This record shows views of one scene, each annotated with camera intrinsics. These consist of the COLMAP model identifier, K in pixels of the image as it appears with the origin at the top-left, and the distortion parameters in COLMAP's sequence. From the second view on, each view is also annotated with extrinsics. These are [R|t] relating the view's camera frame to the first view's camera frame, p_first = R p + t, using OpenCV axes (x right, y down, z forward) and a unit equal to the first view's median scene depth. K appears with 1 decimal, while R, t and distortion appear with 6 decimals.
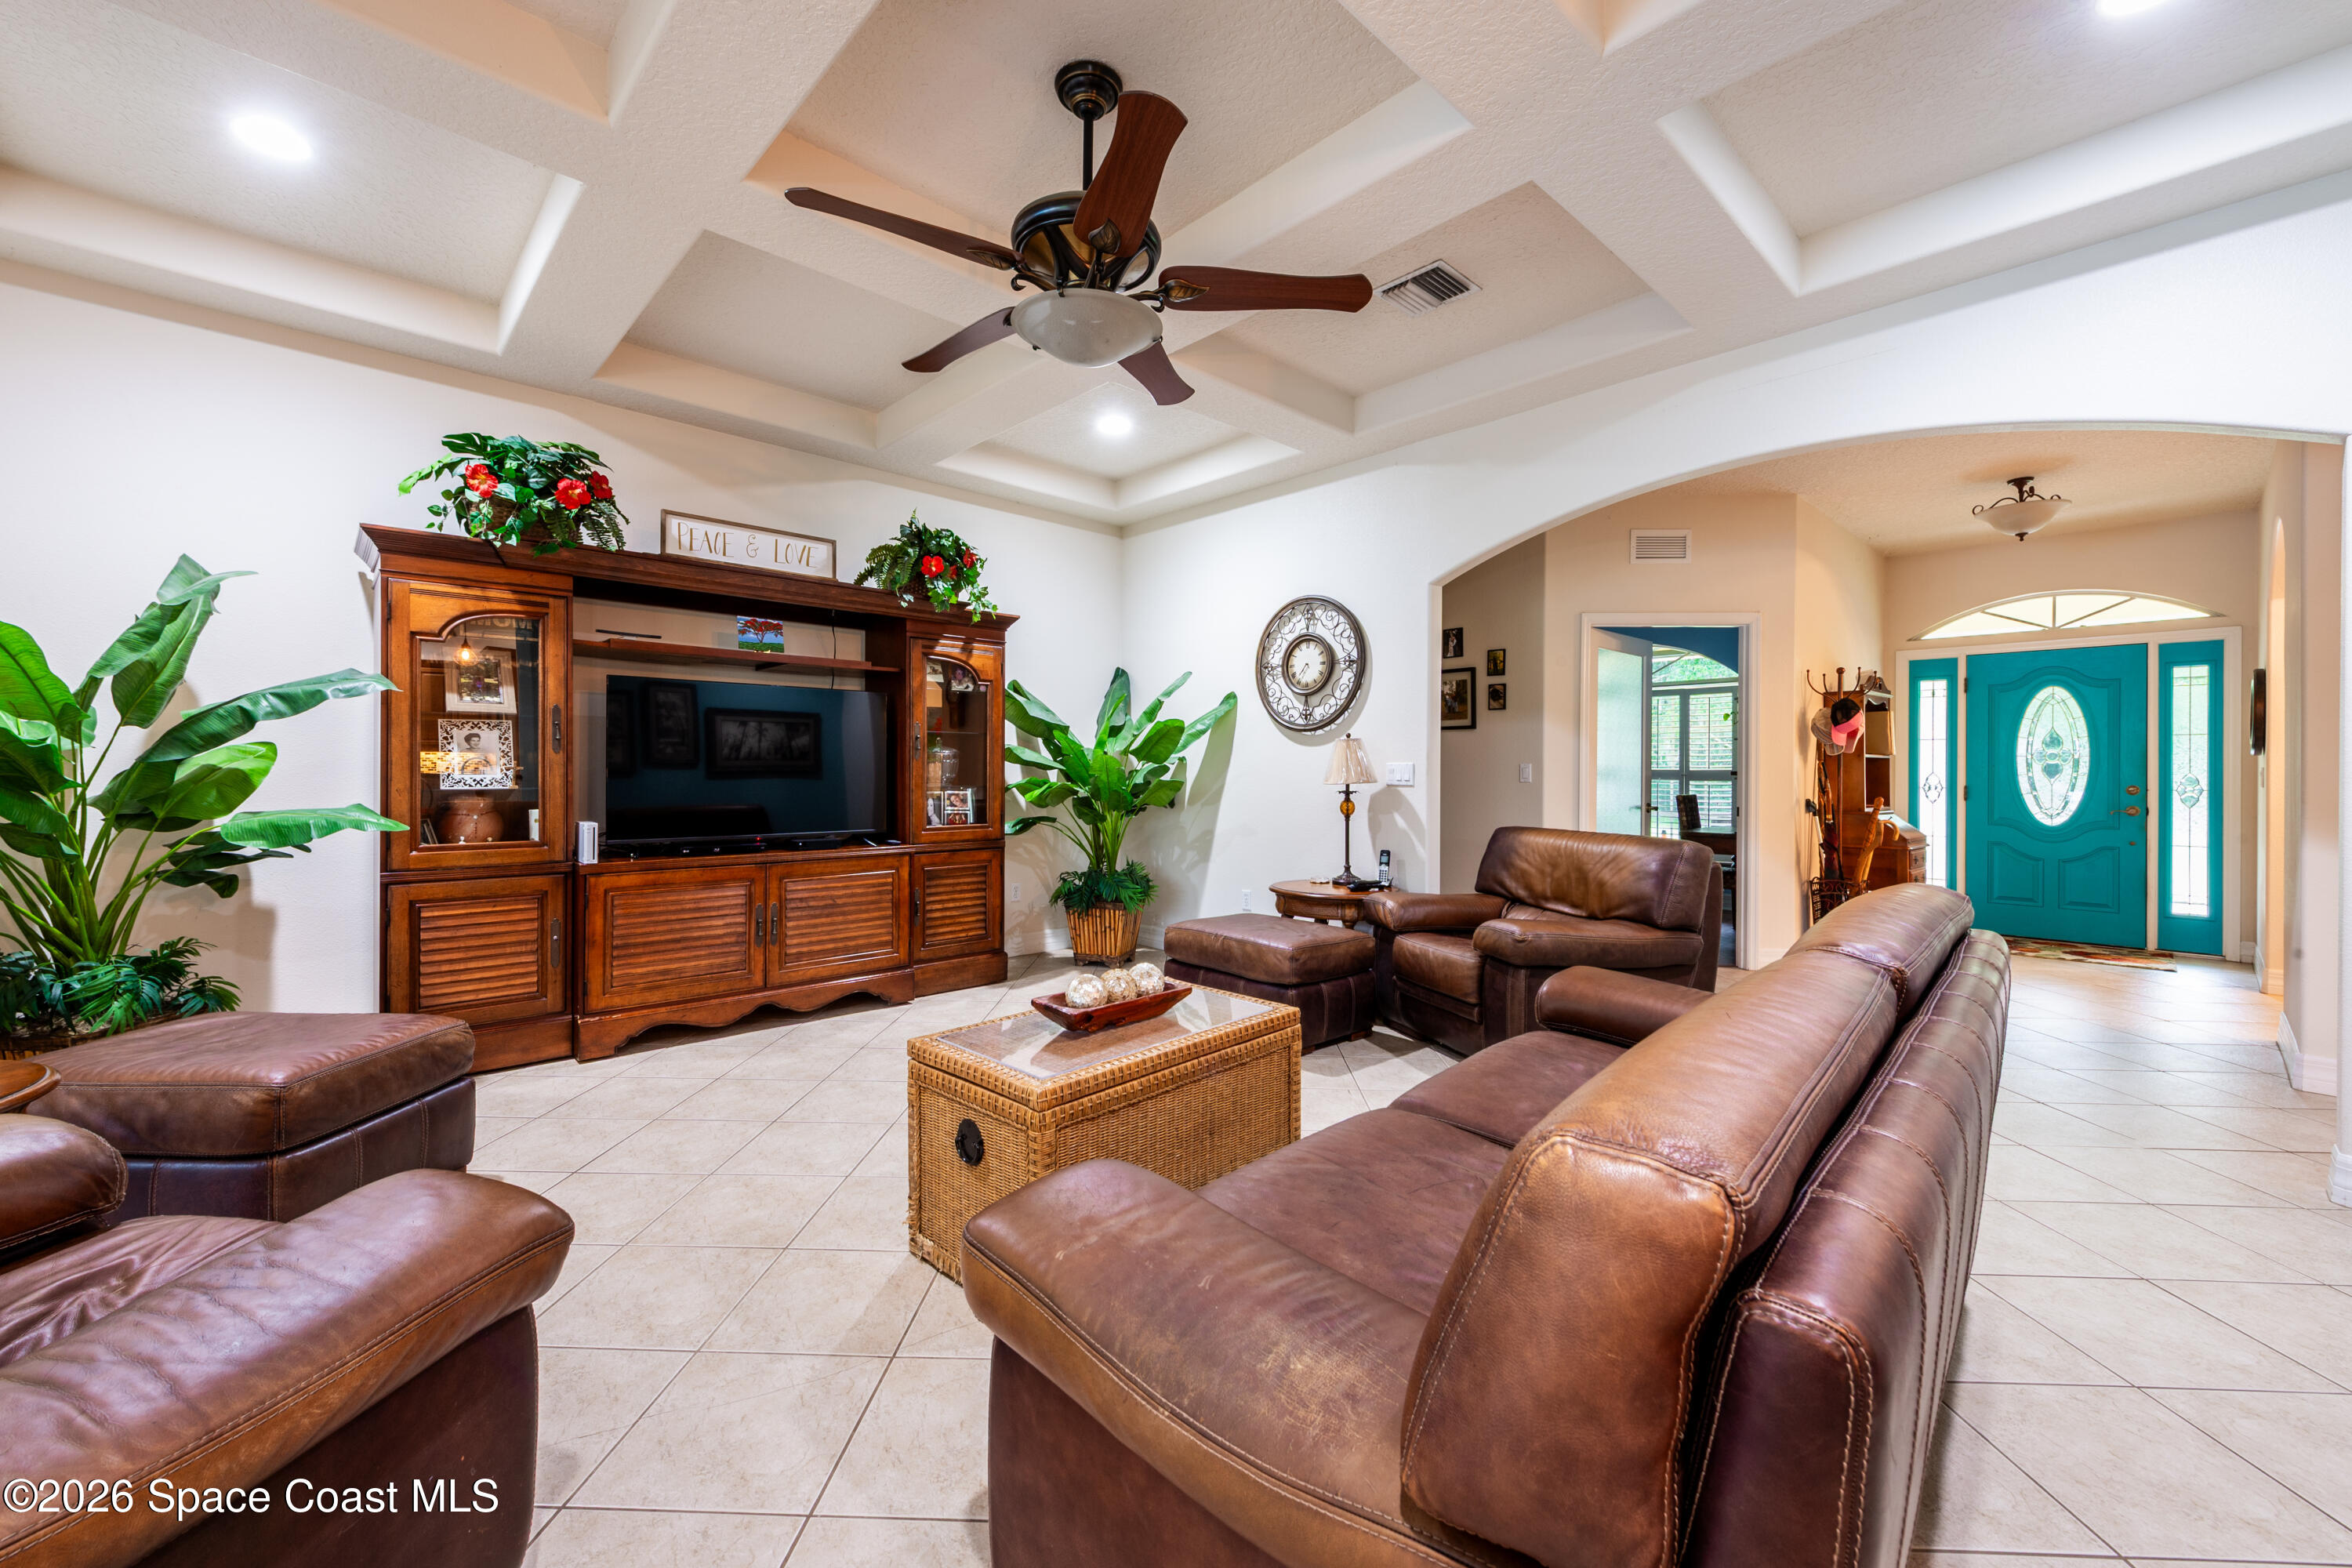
lens RADIAL K [[916.4, 0, 1170.2], [0, 916.4, 773.2], [0, 0, 1]] dist [-0.000212, -0.000001]
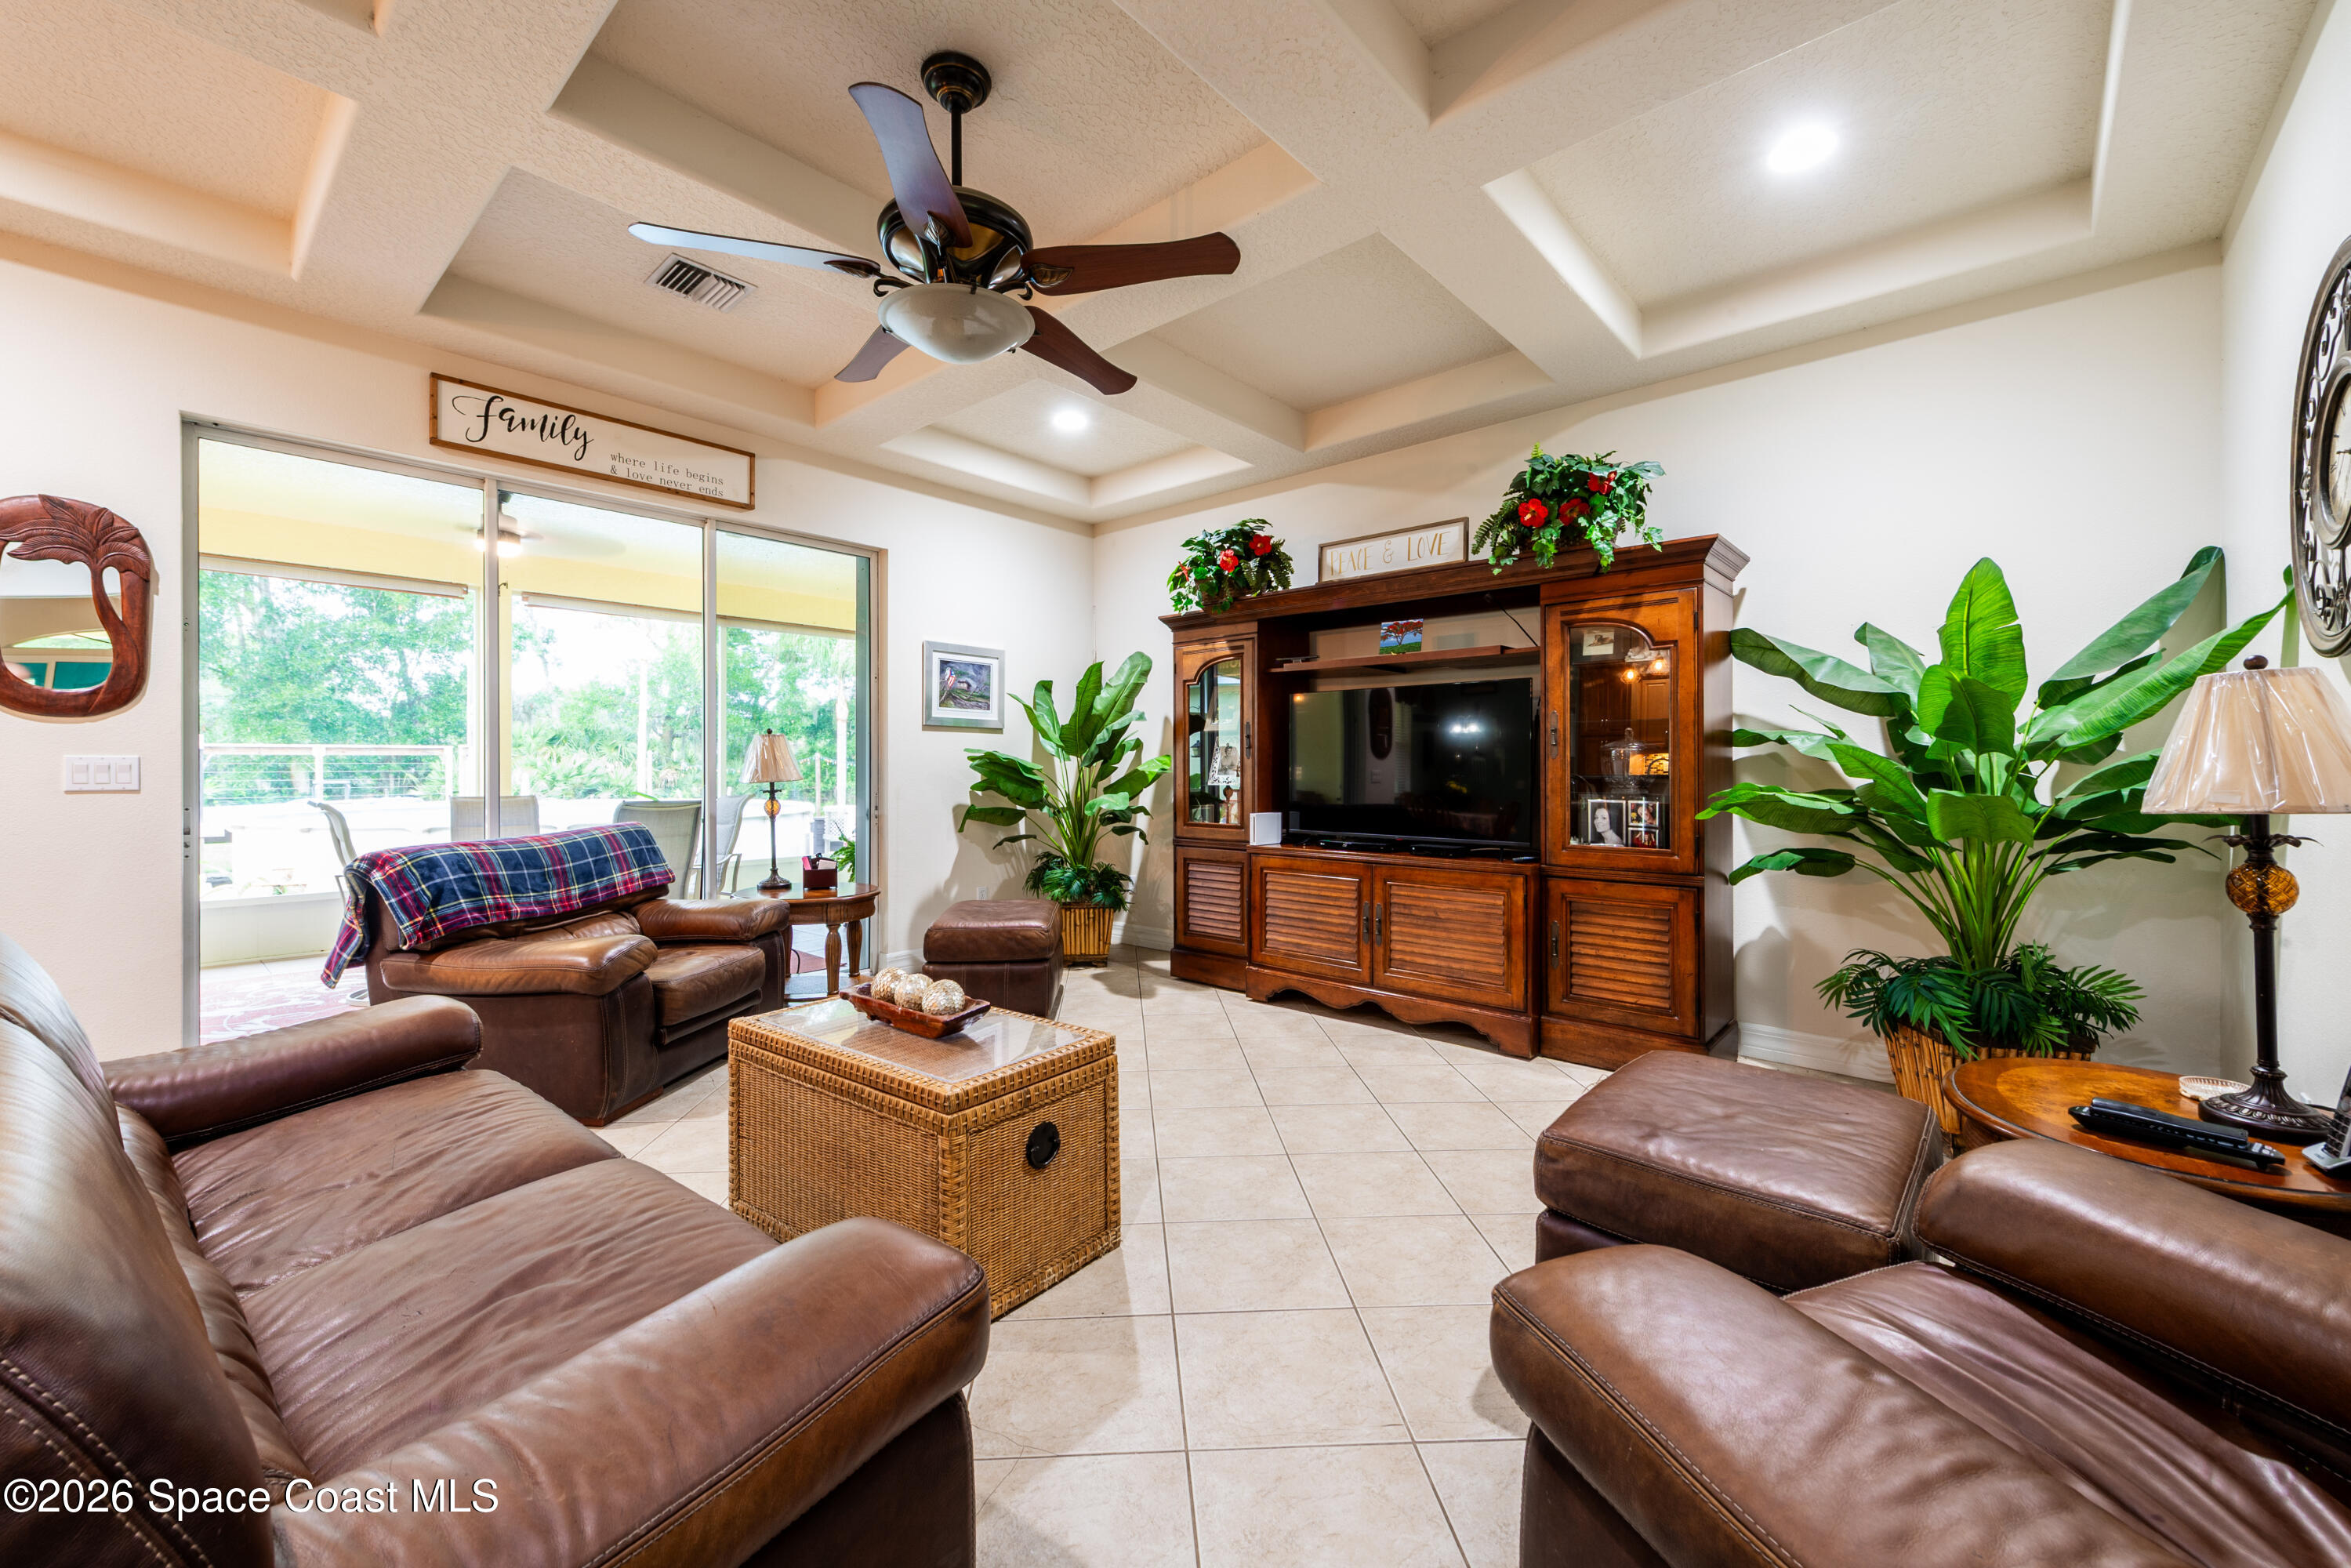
lens RADIAL K [[916.0, 0, 1174.0], [0, 916.0, 767.3], [0, 0, 1]] dist [-0.000212, -0.000001]
pose [[0.094077, -0.005235, -0.995551, 0.477715], [-0.004467, 0.999974, -0.005680, -0.001059], [0.995555, 0.004981, 0.094051, 0.592030]]
